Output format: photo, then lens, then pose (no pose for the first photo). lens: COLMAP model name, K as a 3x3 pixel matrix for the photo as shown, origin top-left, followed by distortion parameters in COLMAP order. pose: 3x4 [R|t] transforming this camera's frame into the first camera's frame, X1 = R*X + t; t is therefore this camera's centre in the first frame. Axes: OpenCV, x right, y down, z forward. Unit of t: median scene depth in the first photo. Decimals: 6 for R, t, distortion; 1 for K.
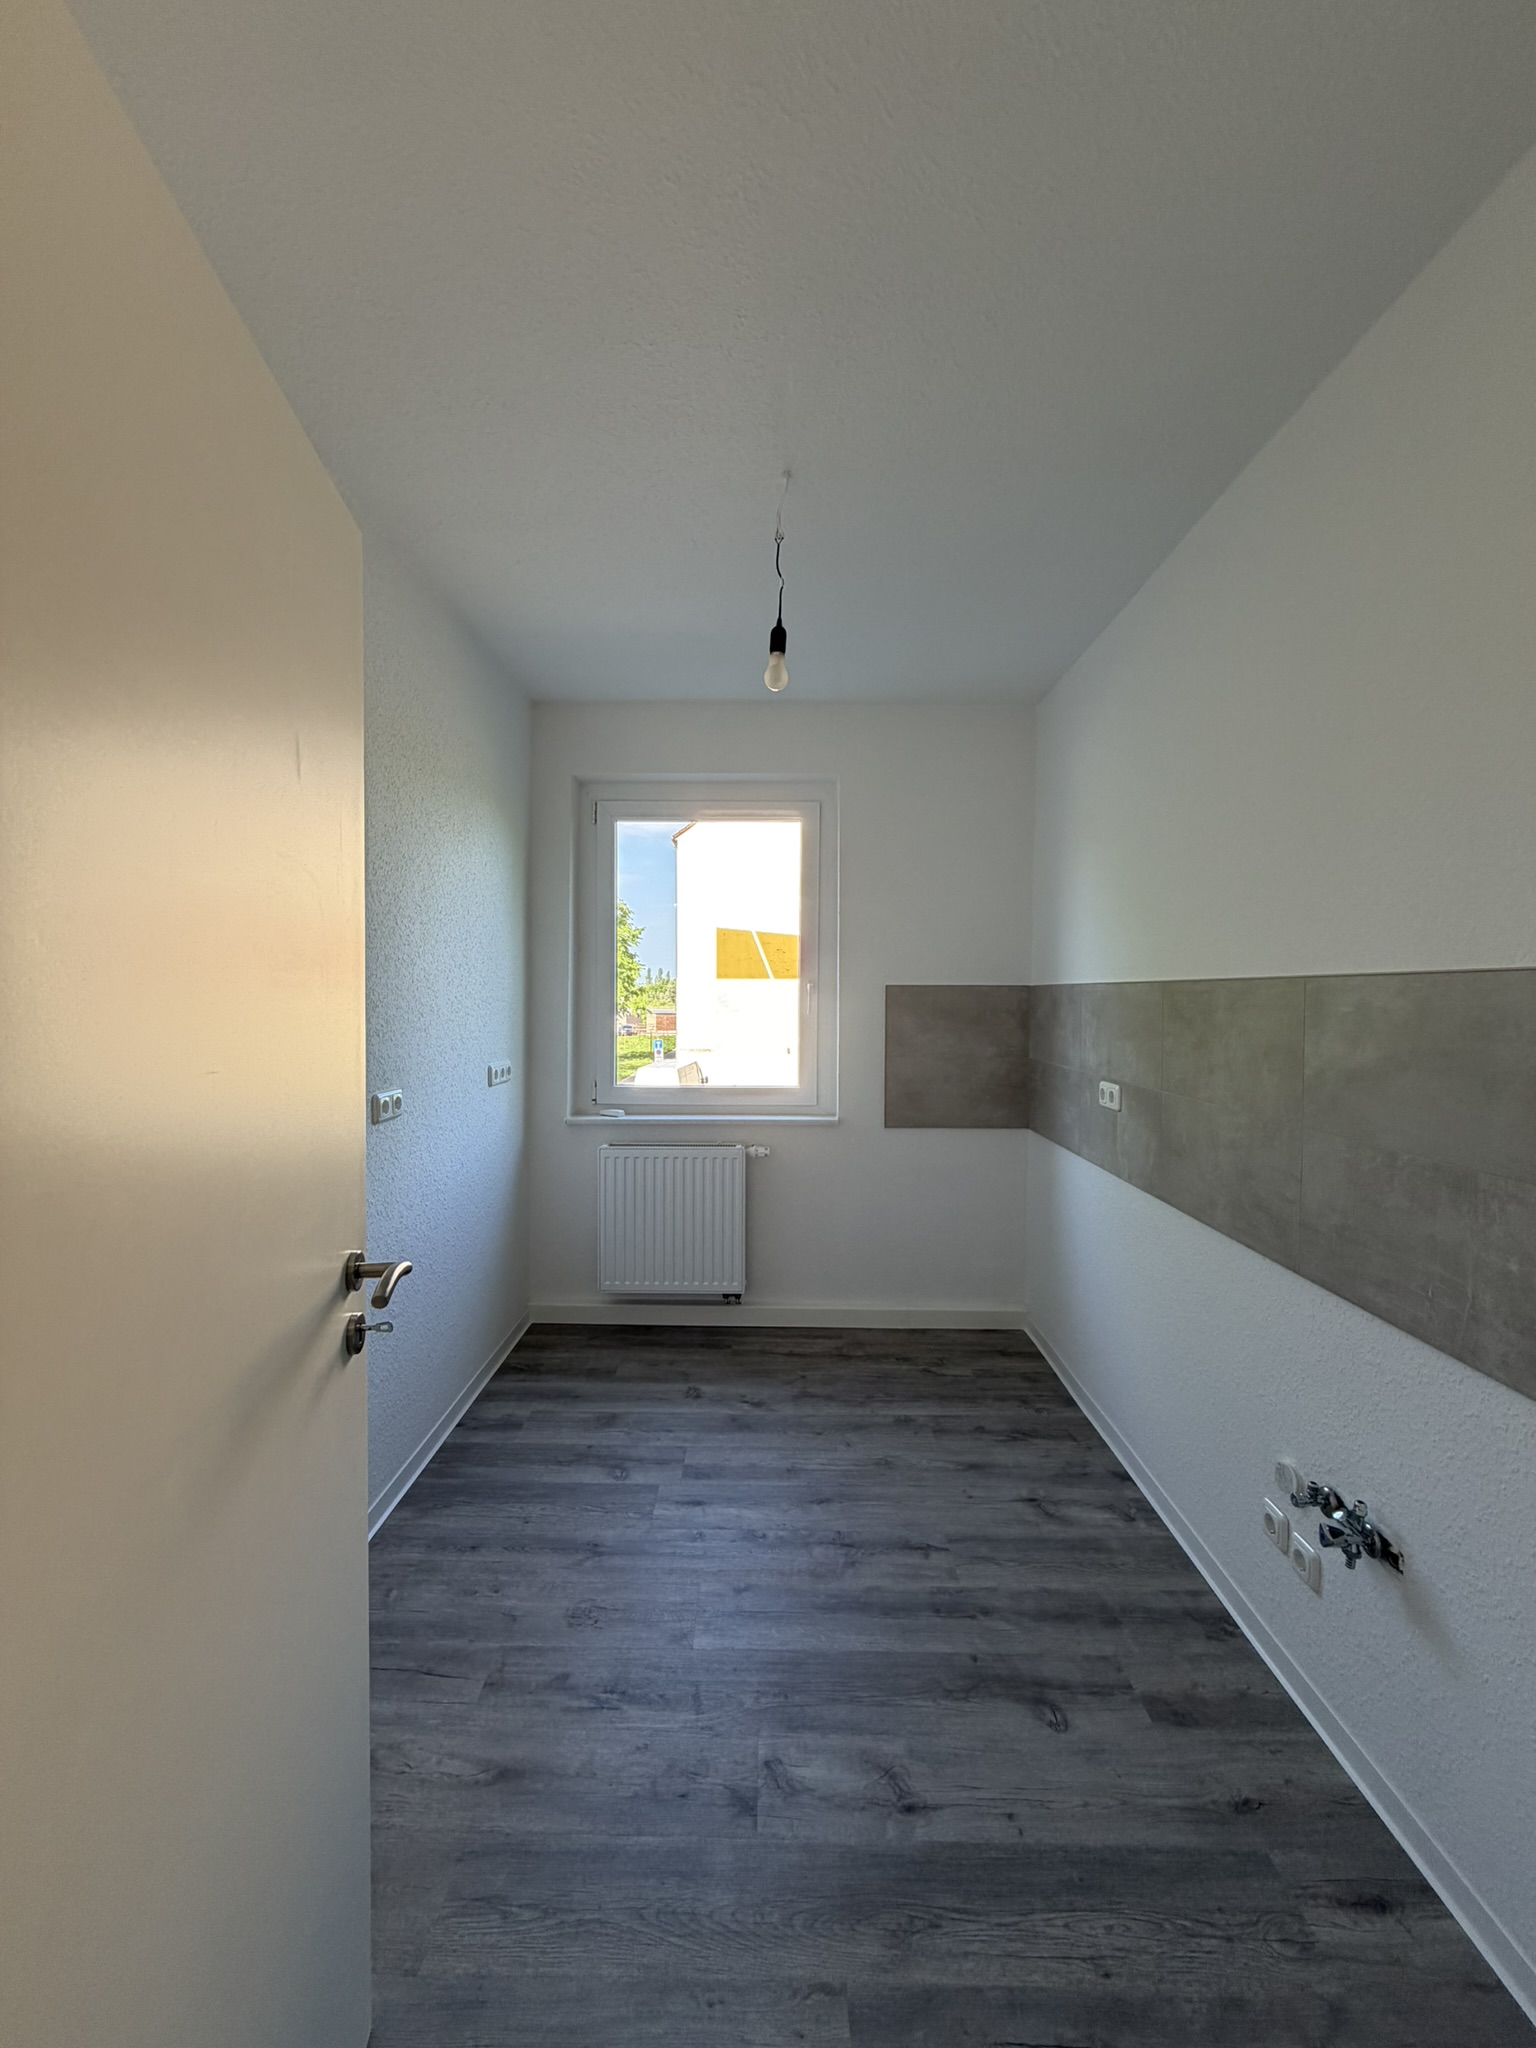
lens RADIAL K [[811.3, 0, 765.5], [0, 811.3, 1017.7], [0, 0, 1]] dist [-0.002207, 0.000439]
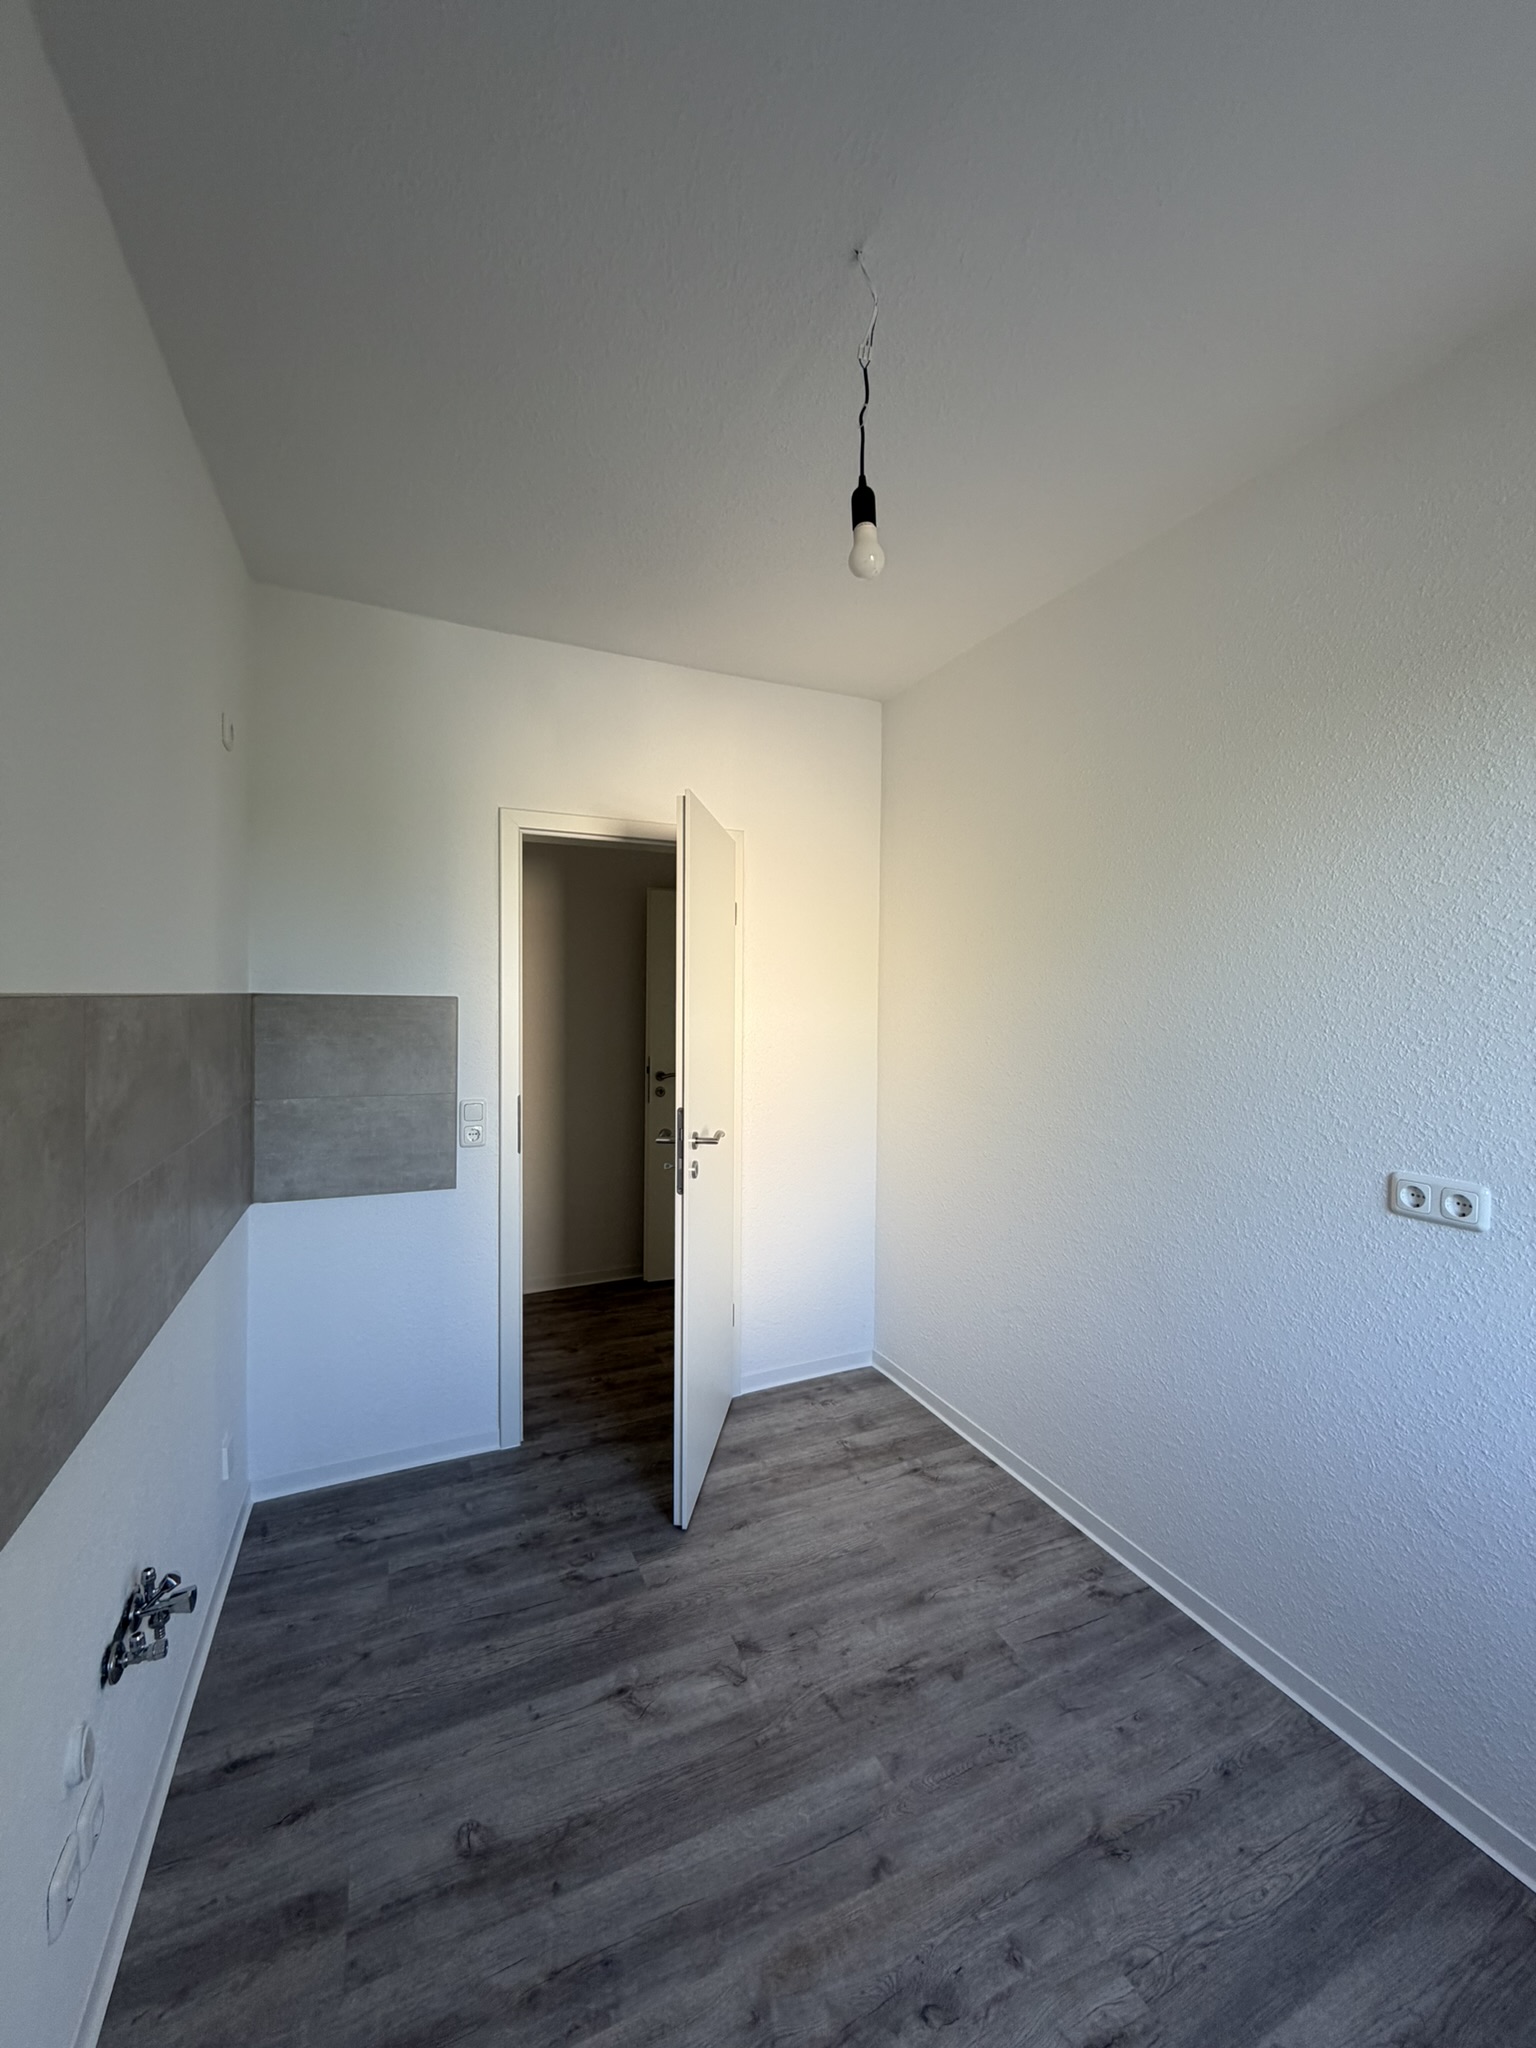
lens RADIAL K [[811.3, 0, 762.2], [0, 811.3, 1015.9], [0, 0, 1]] dist [-0.002207, 0.000439]
pose [[-0.907060, -0.003737, -0.420985, 0.459365], [-0.026884, 0.998434, 0.049060, -0.088089], [0.420142, 0.055818, -0.905740, 1.954342]]
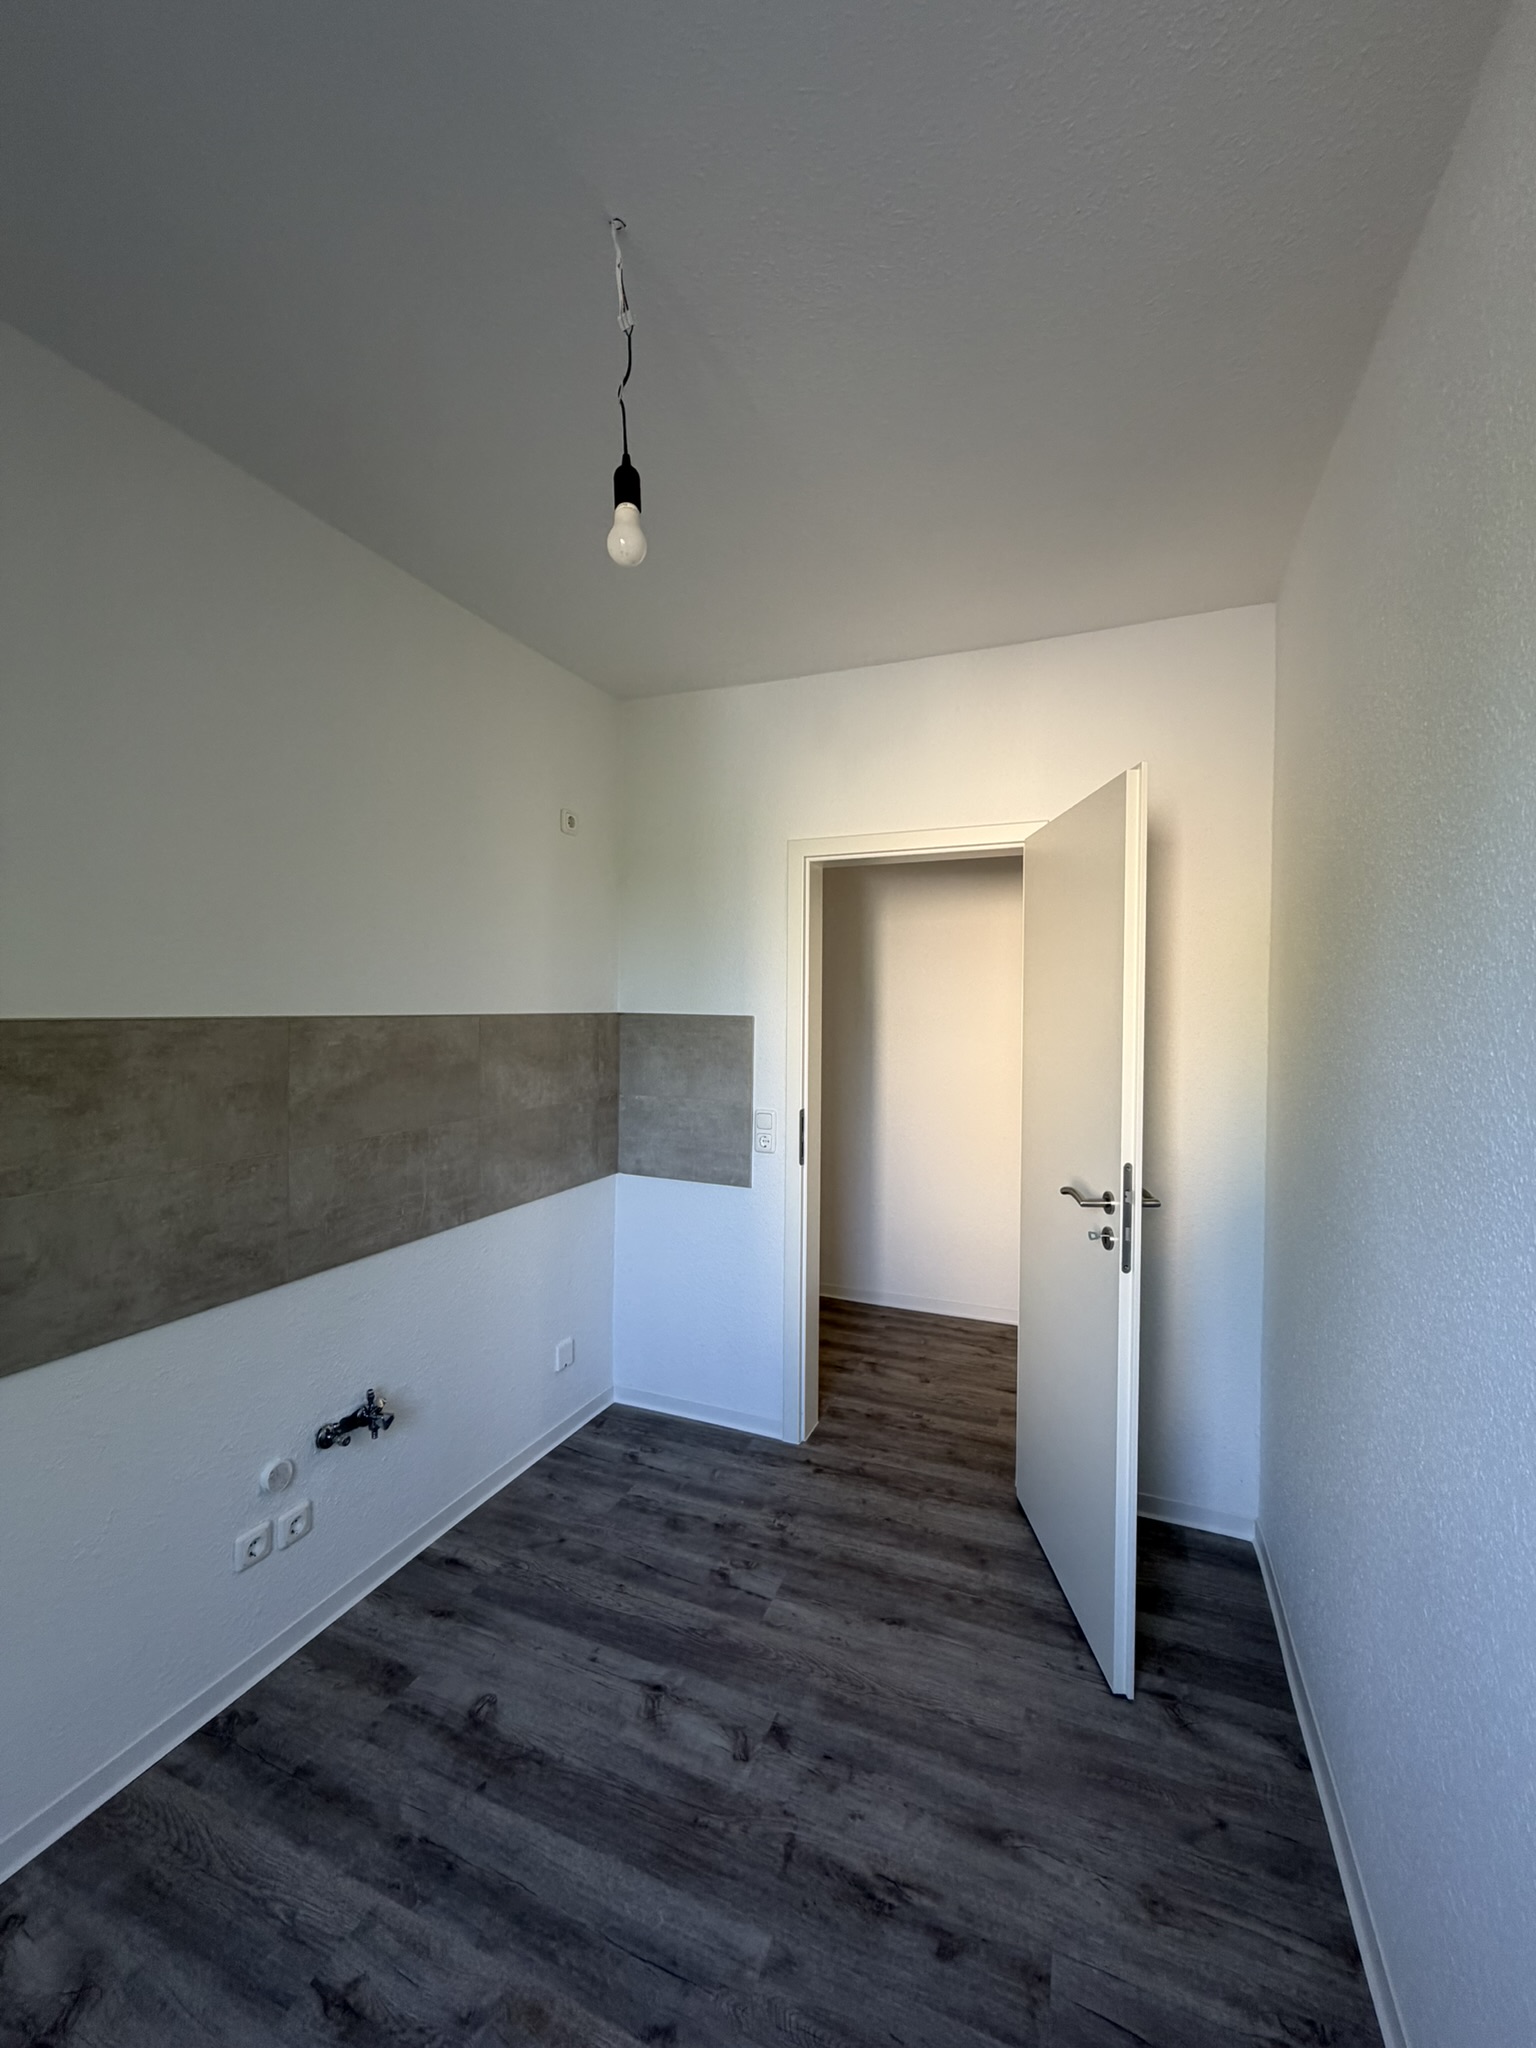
lens RADIAL K [[811.3, 0, 767.5], [0, 811.3, 1015.9], [0, 0, 1]] dist [-0.002207, 0.000439]
pose [[-0.926145, -0.018946, 0.376692, -0.398932], [-0.002915, 0.999067, 0.043082, -0.109115], [-0.377157, 0.038802, -0.925336, 1.889113]]
